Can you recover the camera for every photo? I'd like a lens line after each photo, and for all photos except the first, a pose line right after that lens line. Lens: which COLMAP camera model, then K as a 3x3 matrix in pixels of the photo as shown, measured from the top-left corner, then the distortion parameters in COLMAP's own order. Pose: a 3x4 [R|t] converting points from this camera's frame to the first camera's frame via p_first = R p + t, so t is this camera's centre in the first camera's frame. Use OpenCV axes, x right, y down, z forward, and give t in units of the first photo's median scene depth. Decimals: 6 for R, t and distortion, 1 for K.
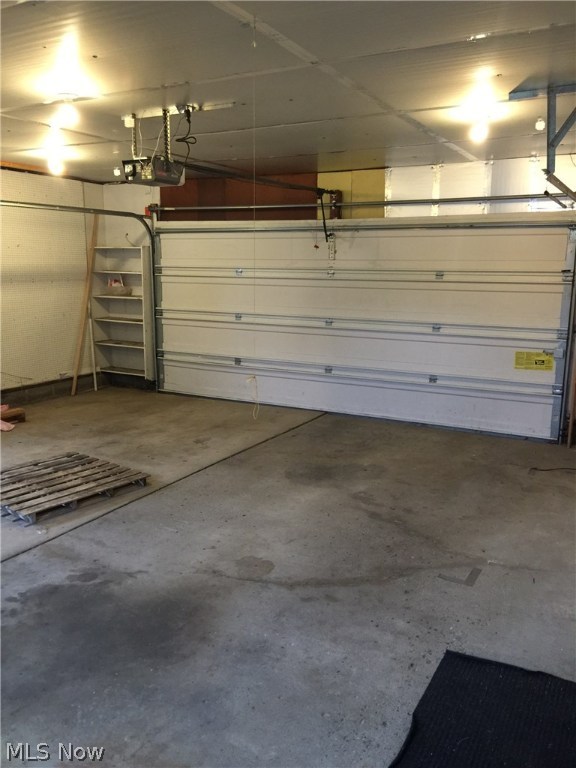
lens RADIAL K [[646.3, 0, 288.0], [0, 646.3, 384.0], [0, 0, 1]] dist [0.049375, -0.082357]
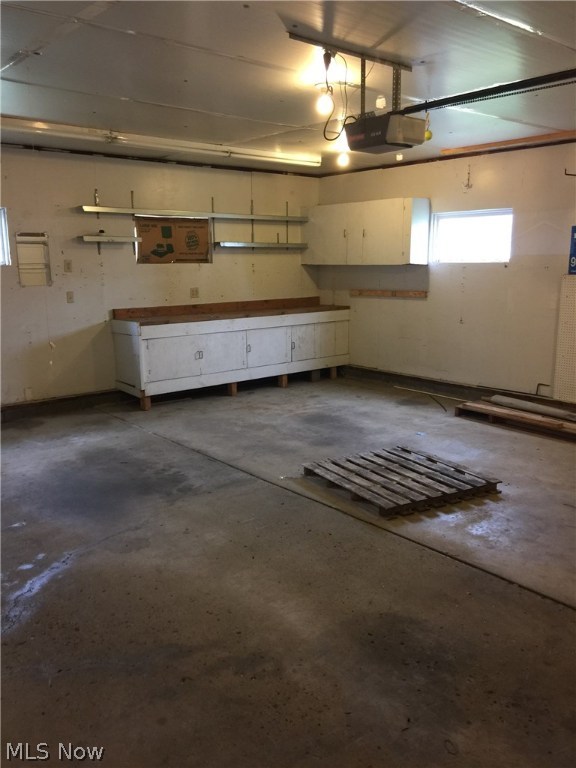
lens RADIAL K [[646.3, 0, 288.0], [0, 646.3, 384.0], [0, 0, 1]] dist [0.049375, -0.082357]
pose [[-0.359263, 0.177955, -0.916112, 0.608602], [-0.168396, 0.953176, 0.251193, -0.213055], [0.917918, 0.244514, -0.312475, 1.202194]]
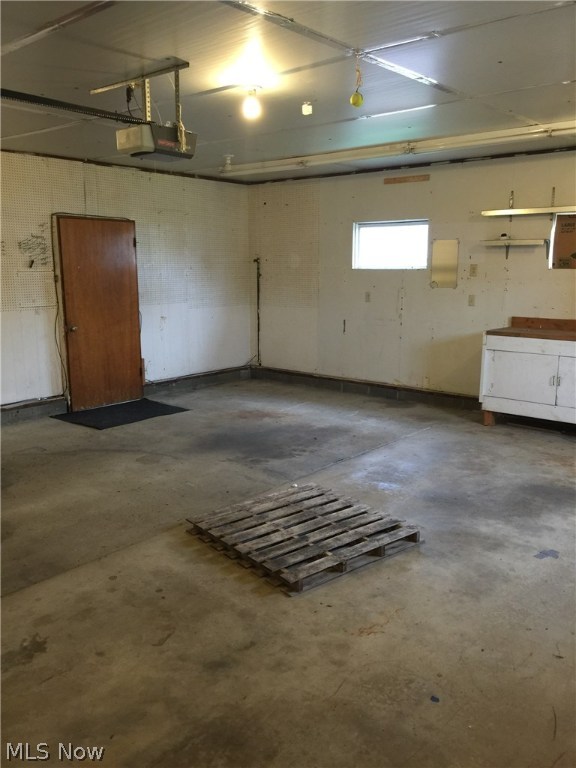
lens RADIAL K [[653.9, 0, 300.3], [0, 653.9, 379.1], [0, 0, 1]] dist [0.080641, -0.119087]
pose [[-0.978775, -0.041280, 0.200736, -0.553368], [0.032726, 0.935450, 0.351942, -0.332725], [-0.202307, 0.351041, -0.914244, 1.807038]]
